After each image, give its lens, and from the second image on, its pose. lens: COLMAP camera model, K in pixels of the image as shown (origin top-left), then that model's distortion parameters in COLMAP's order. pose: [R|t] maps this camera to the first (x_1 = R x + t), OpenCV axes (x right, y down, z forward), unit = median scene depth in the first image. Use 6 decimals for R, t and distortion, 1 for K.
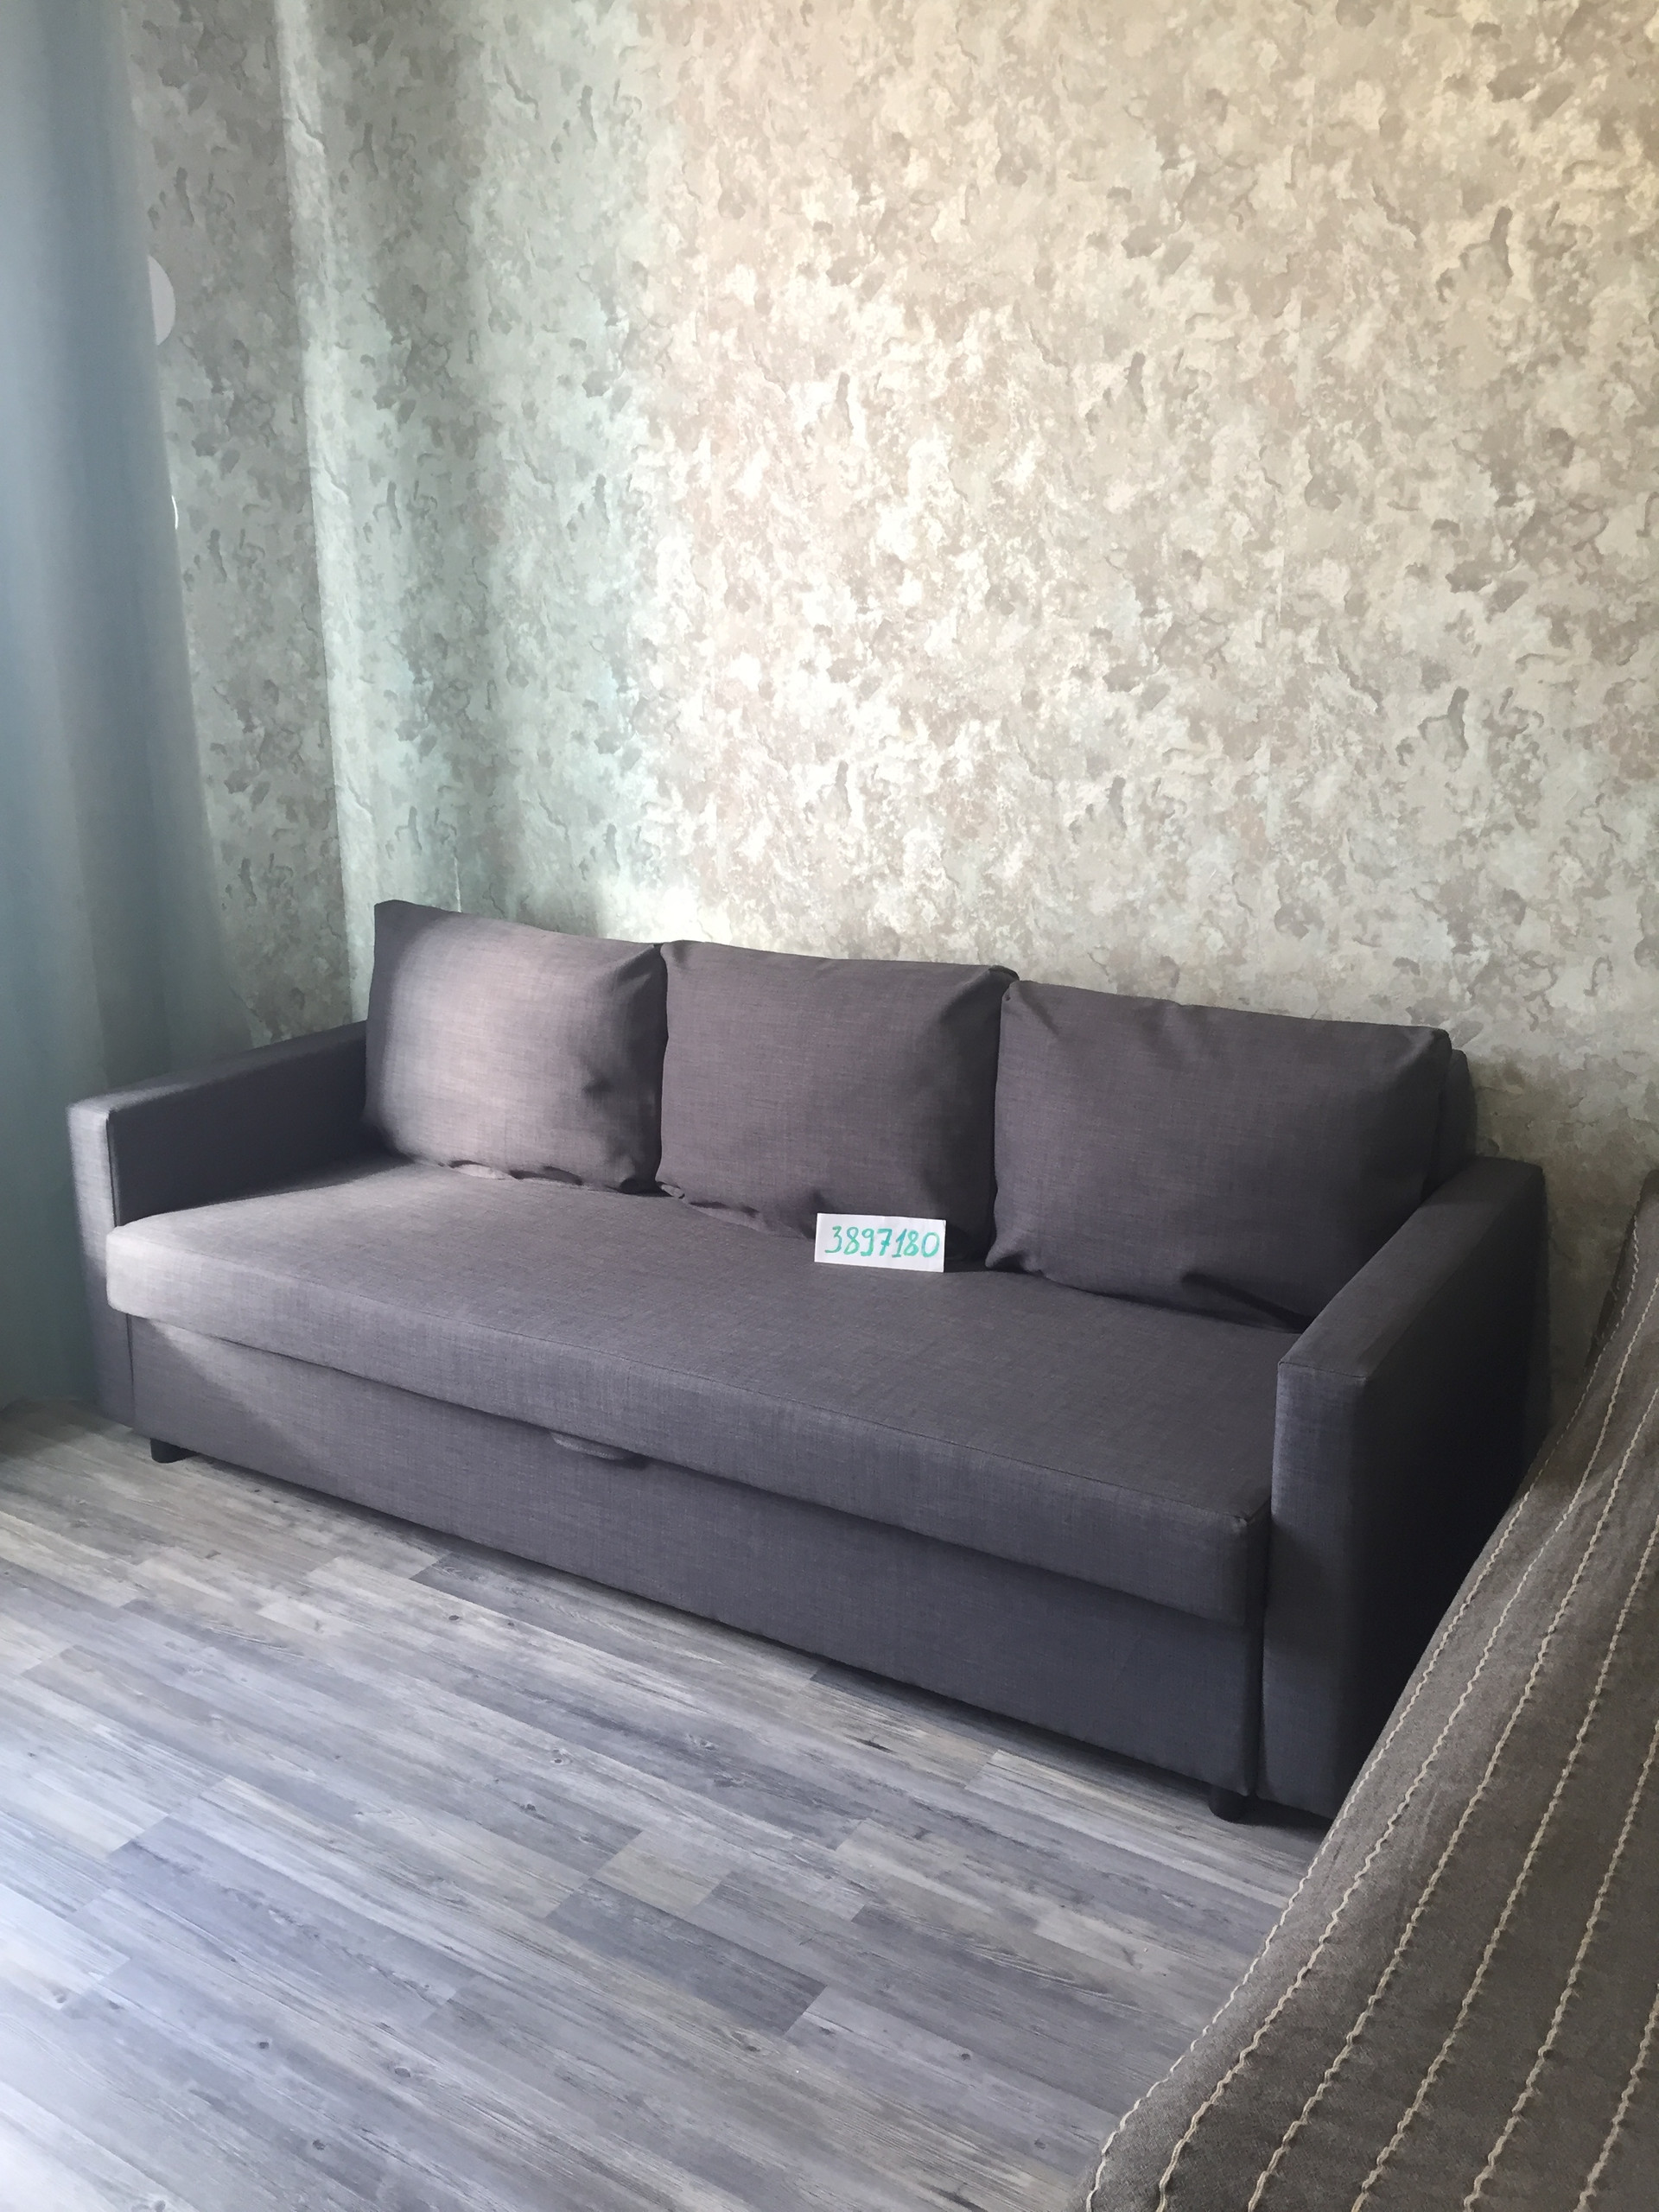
lens RADIAL K [[1913.7, 0, 836.3], [0, 1913.7, 1103.4], [0, 0, 1]] dist [0.100182, -0.139580]
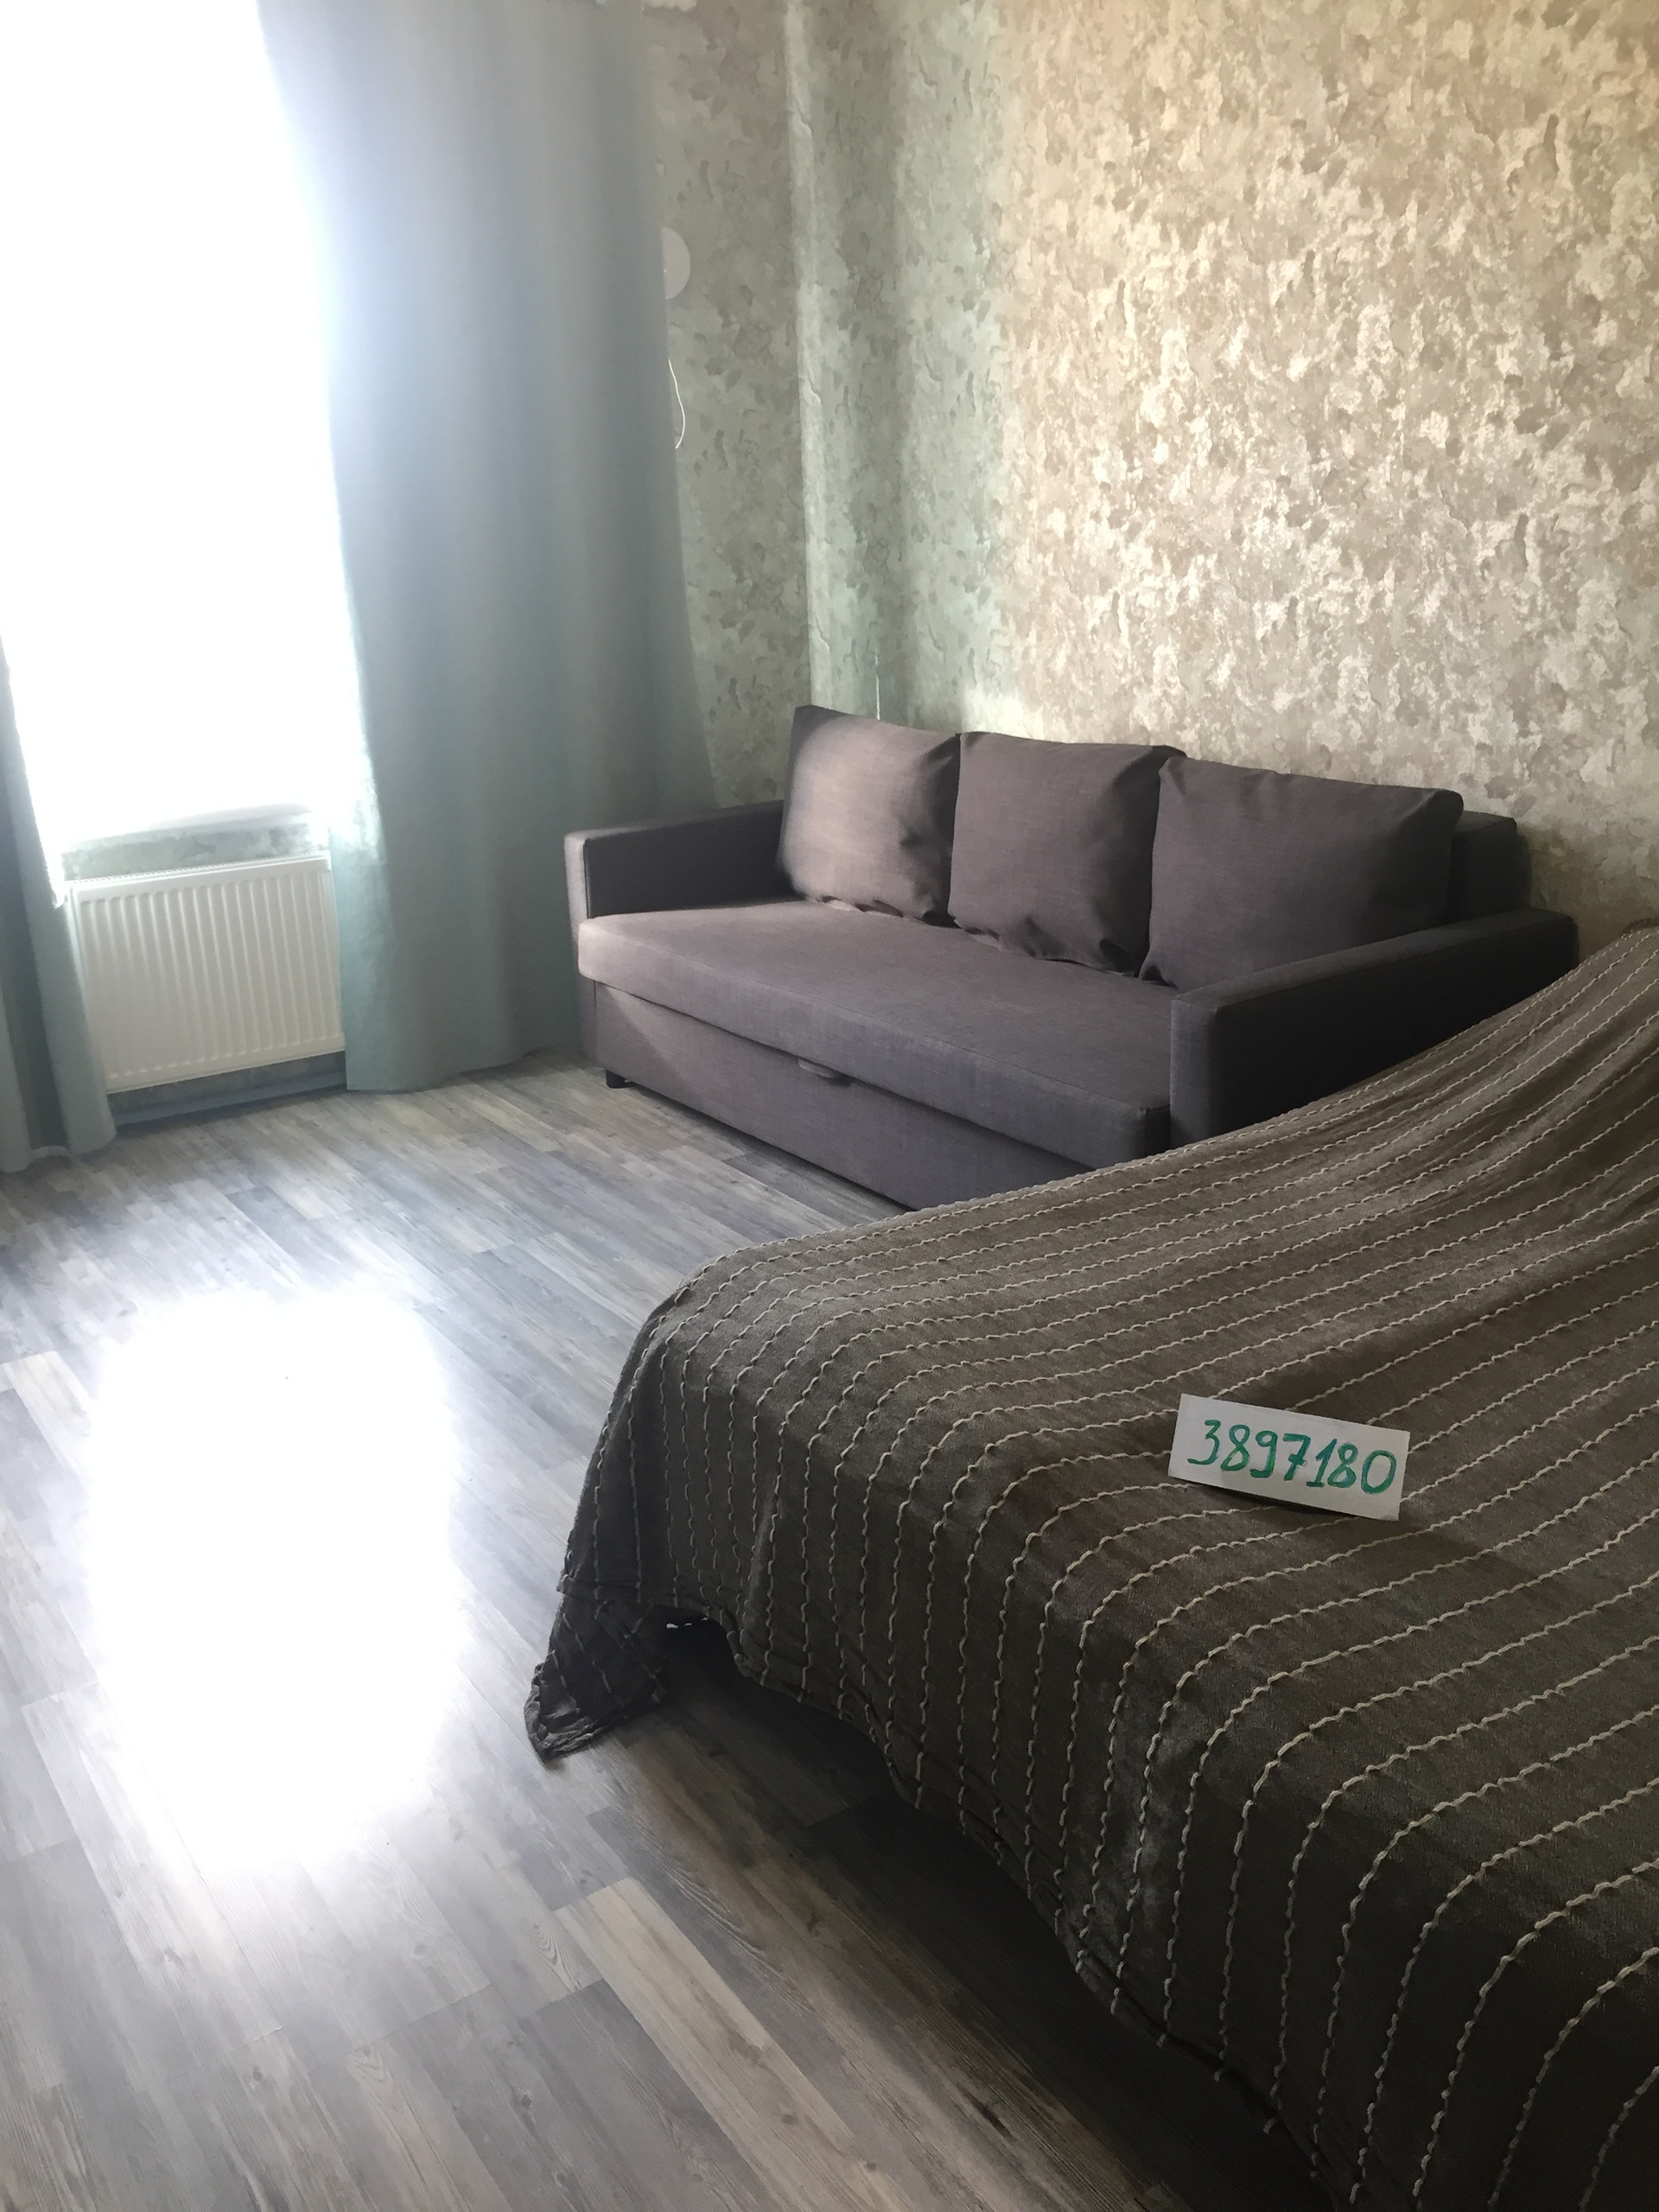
lens RADIAL K [[1913.7, 0, 836.3], [0, 1913.7, 1103.4], [0, 0, 1]] dist [0.100182, -0.139580]
pose [[0.916049, 0.095011, -0.389651, 0.398349], [-0.076063, 0.995059, 0.063811, 0.099646], [0.393788, -0.028816, 0.918749, -0.277831]]
